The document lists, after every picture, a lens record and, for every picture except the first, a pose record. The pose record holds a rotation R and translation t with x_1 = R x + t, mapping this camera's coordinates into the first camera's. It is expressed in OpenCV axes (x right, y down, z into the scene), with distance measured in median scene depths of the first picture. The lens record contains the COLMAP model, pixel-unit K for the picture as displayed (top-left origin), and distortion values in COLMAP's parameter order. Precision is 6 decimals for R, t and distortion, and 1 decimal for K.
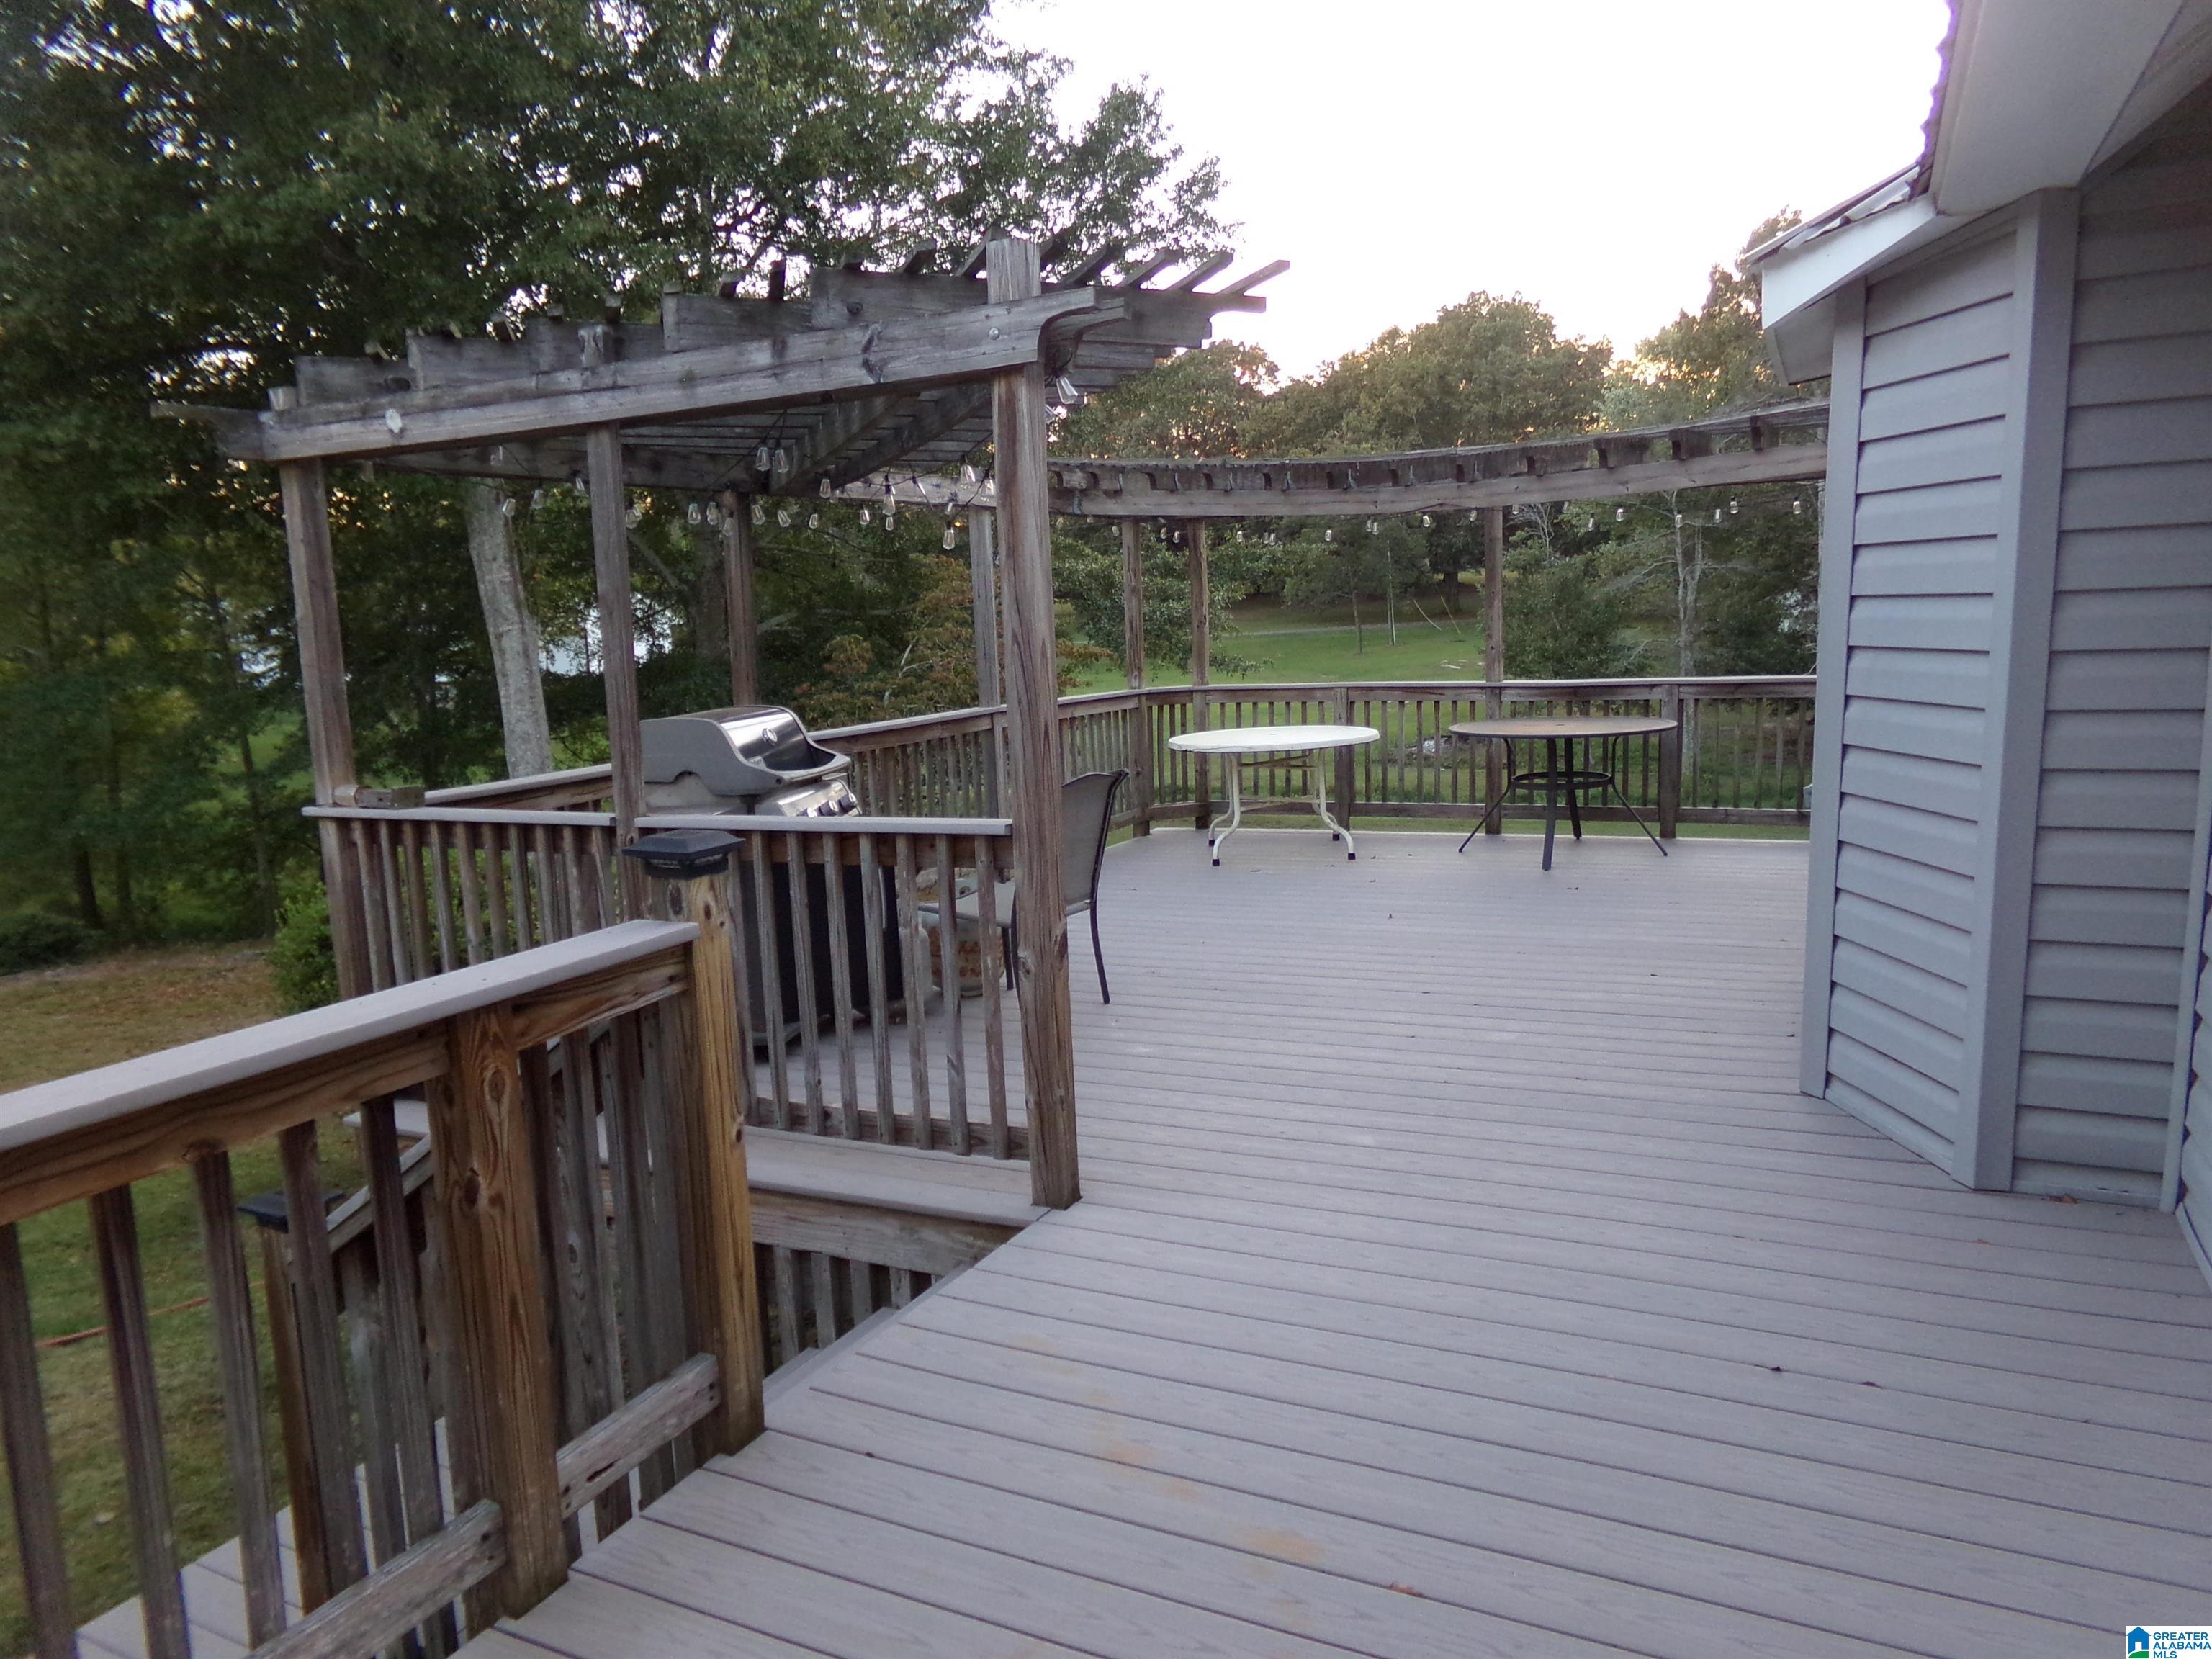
lens RADIAL K [[1504.7, 0, 1108.3], [0, 1504.7, 815.8], [0, 0, 1]] dist [0.043760, -0.000362]
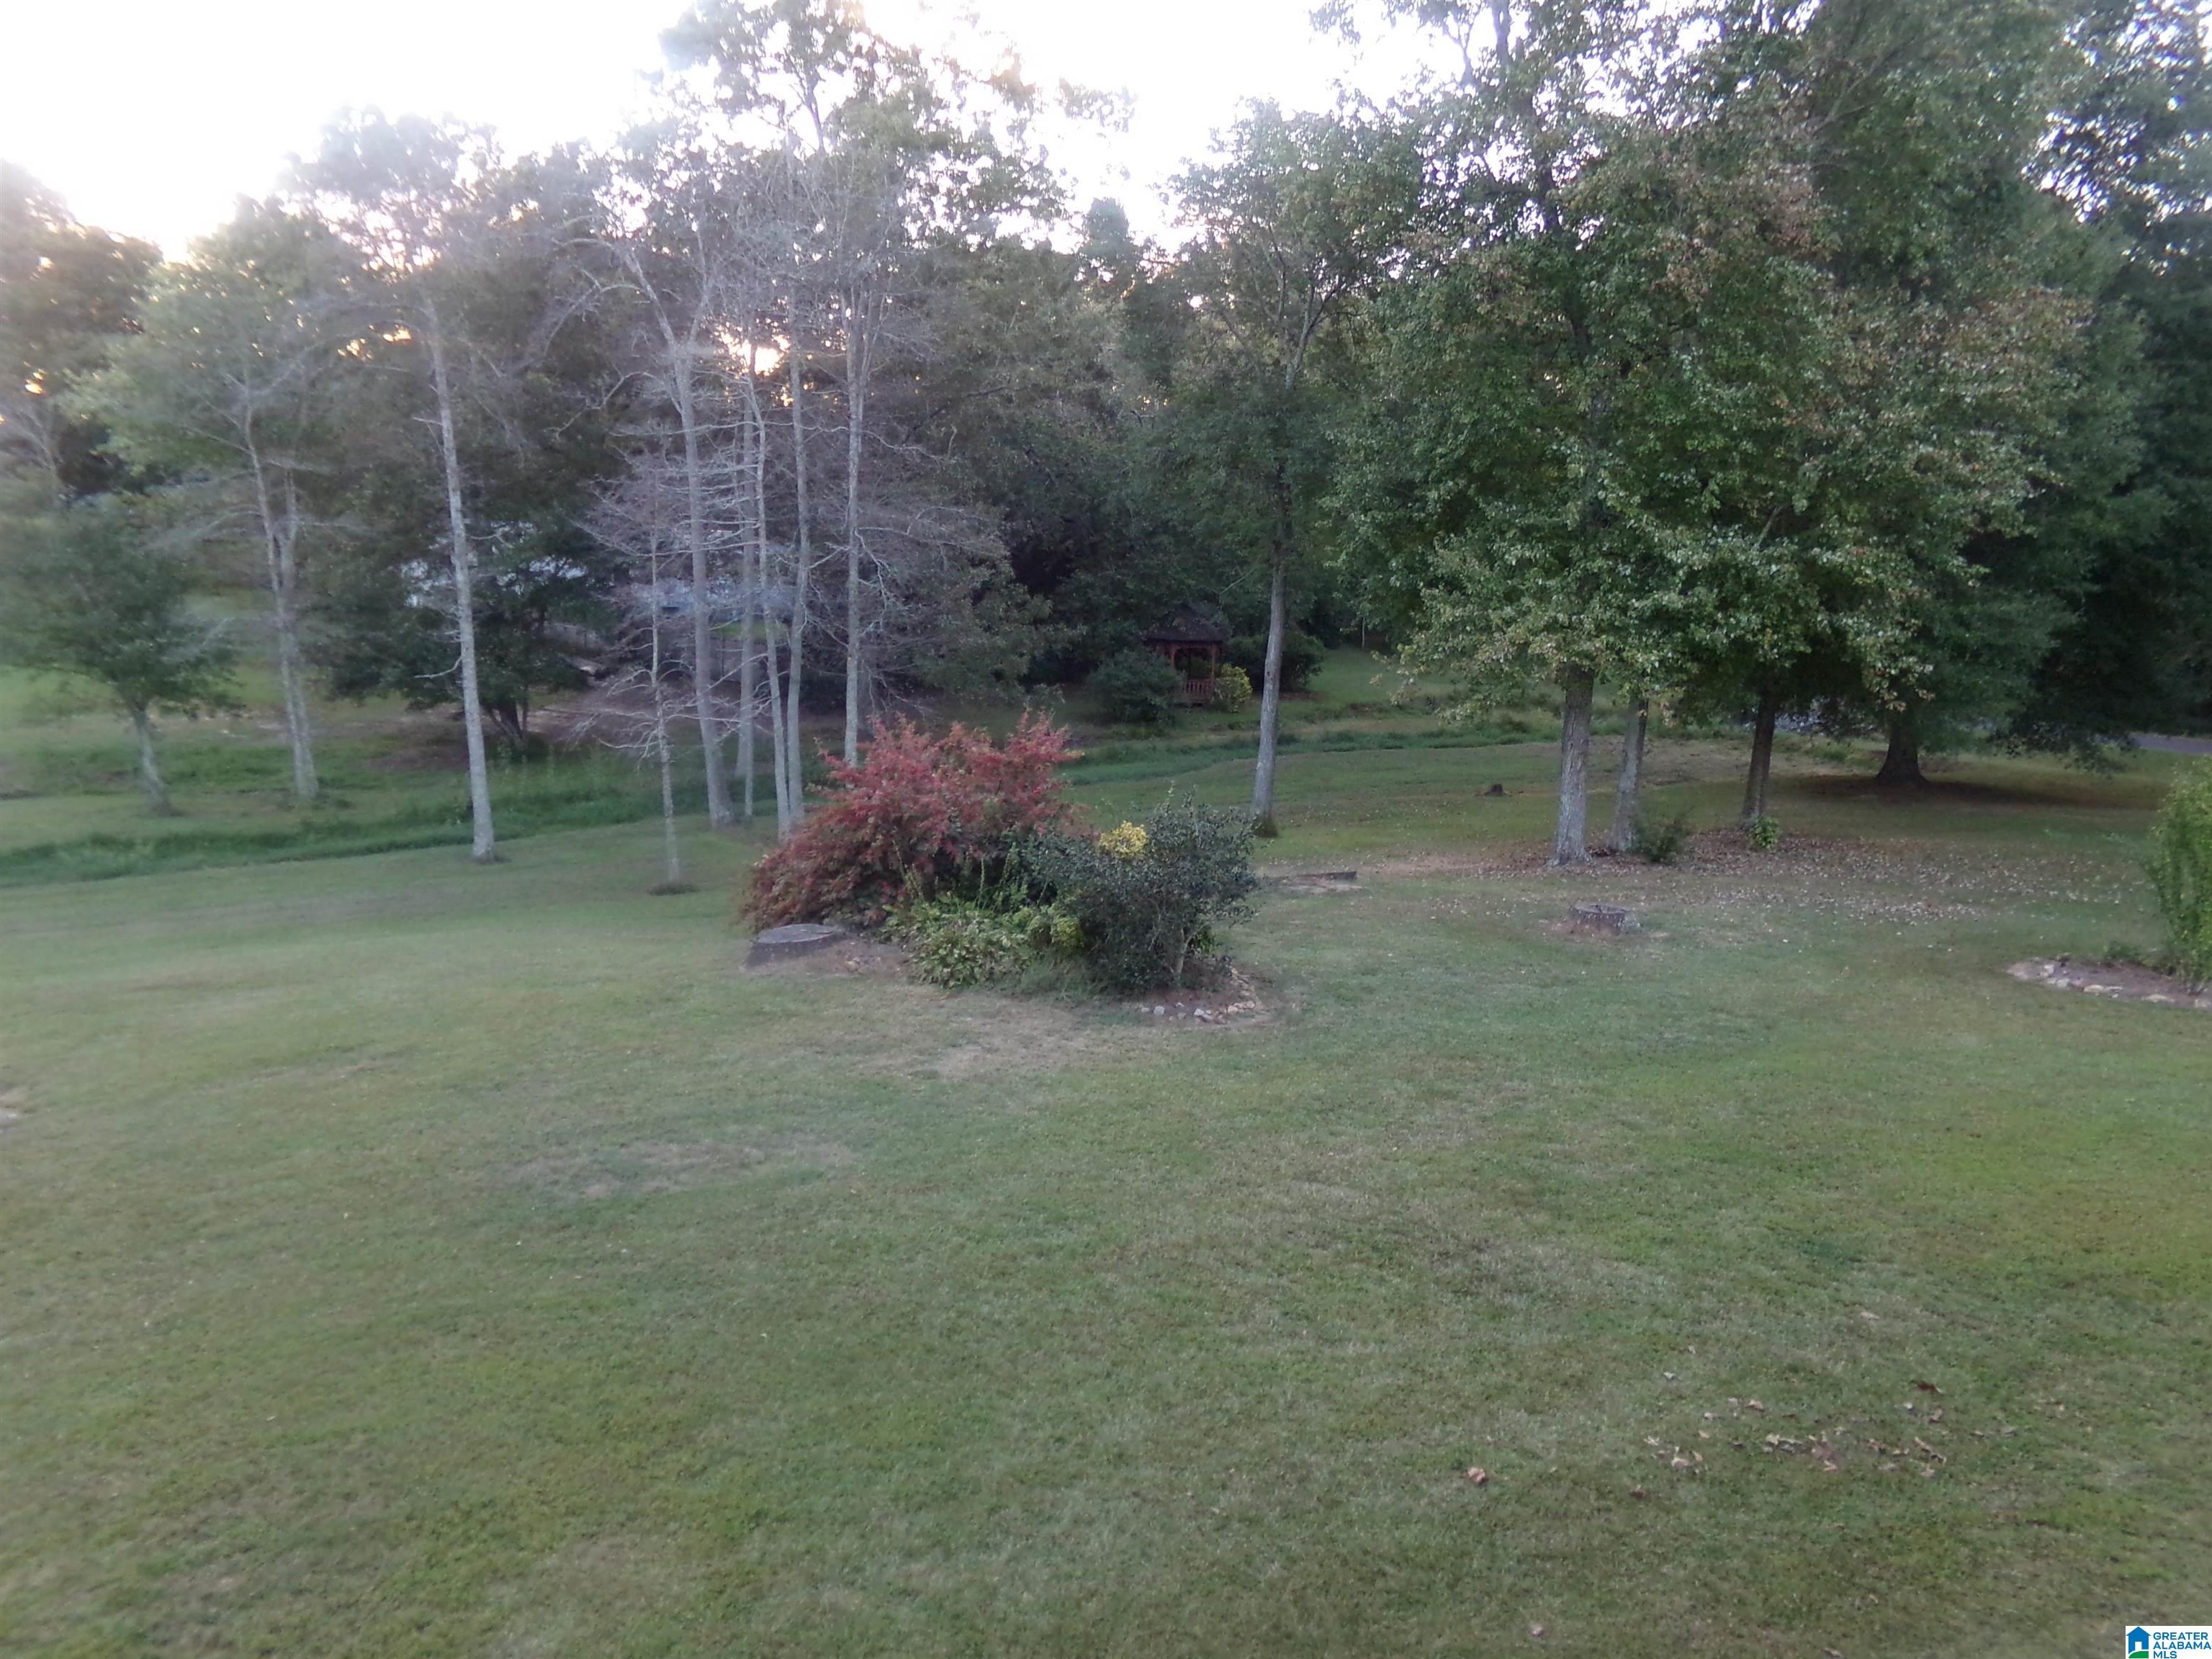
lens RADIAL K [[1521.5, 0, 1106.0], [0, 1521.5, 829.5], [0, 0, 1]] dist [-0.098728, 0.200379]
pose [[0.665271, -0.091936, 0.740920, 0.044363], [0.068311, 0.995722, 0.062216, -0.015291], [-0.743470, 0.009223, 0.668705, 0.098268]]
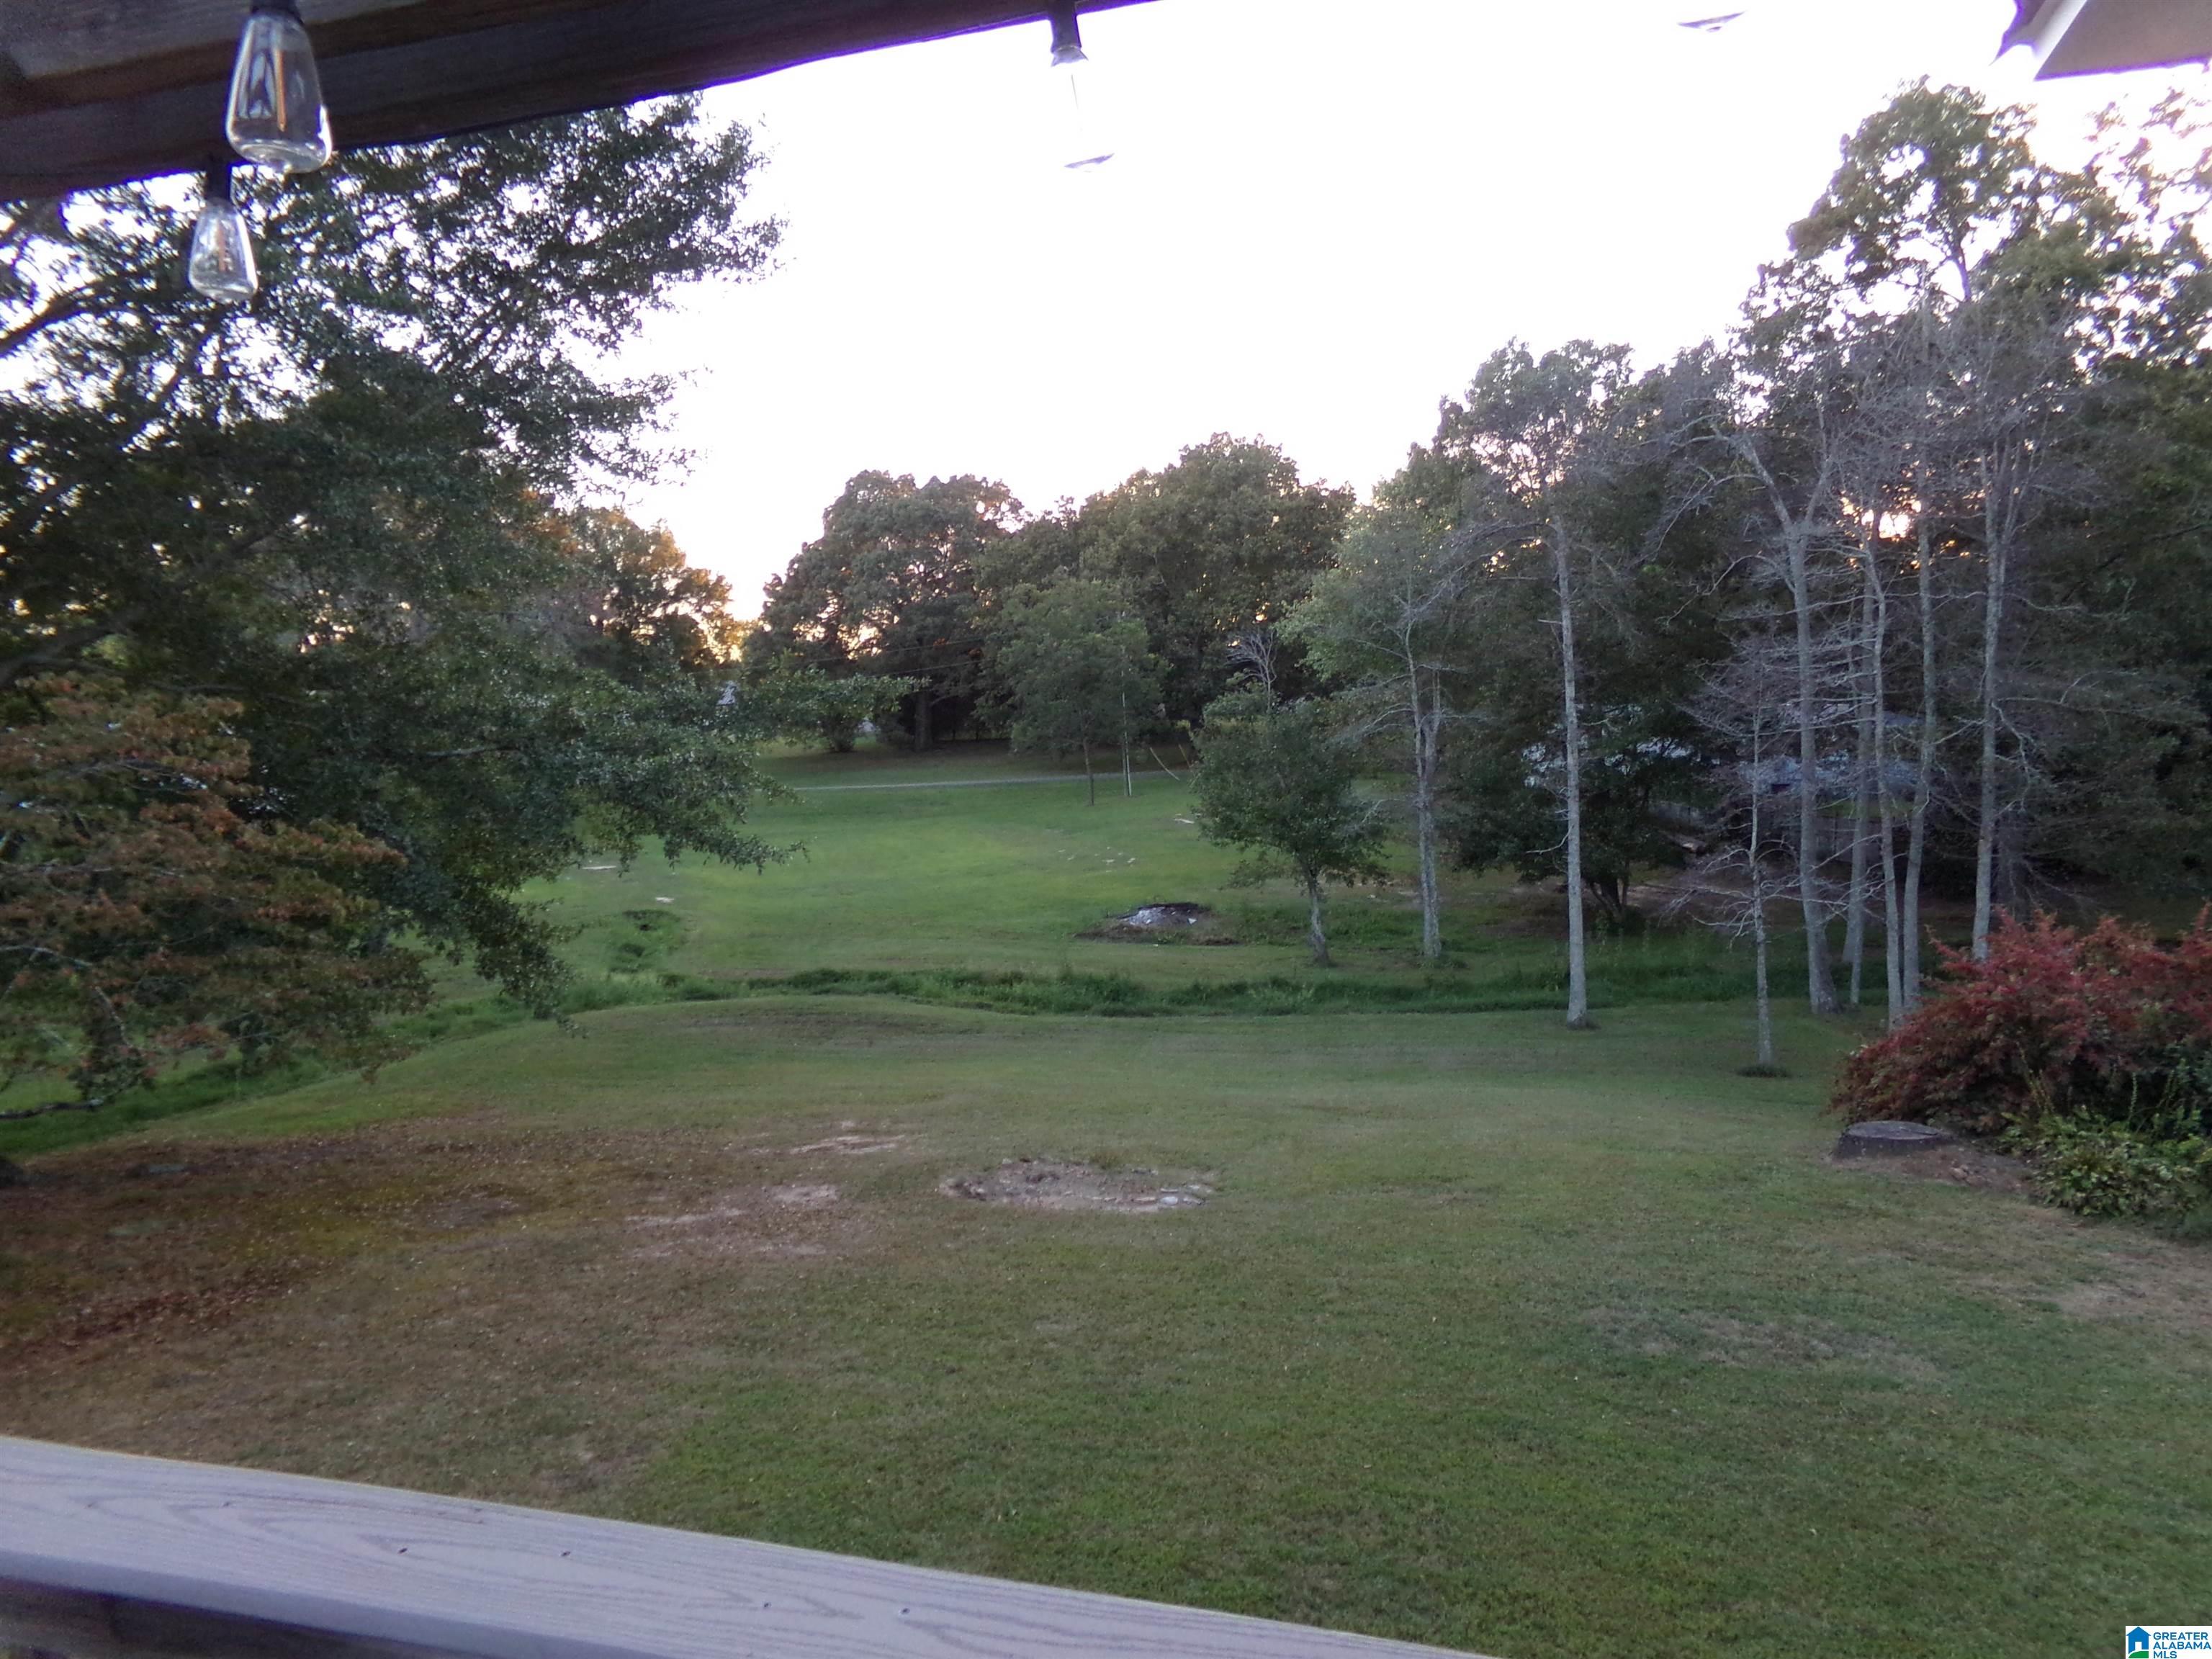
lens RADIAL K [[1504.7, 0, 1108.3], [0, 1504.7, 815.8], [0, 0, 1]] dist [0.043760, -0.000362]
pose [[0.990181, 0.000379, 0.139791, 0.042553], [0.012724, 0.995601, -0.092825, -0.014946], [-0.139212, 0.093692, 0.985820, 0.091737]]
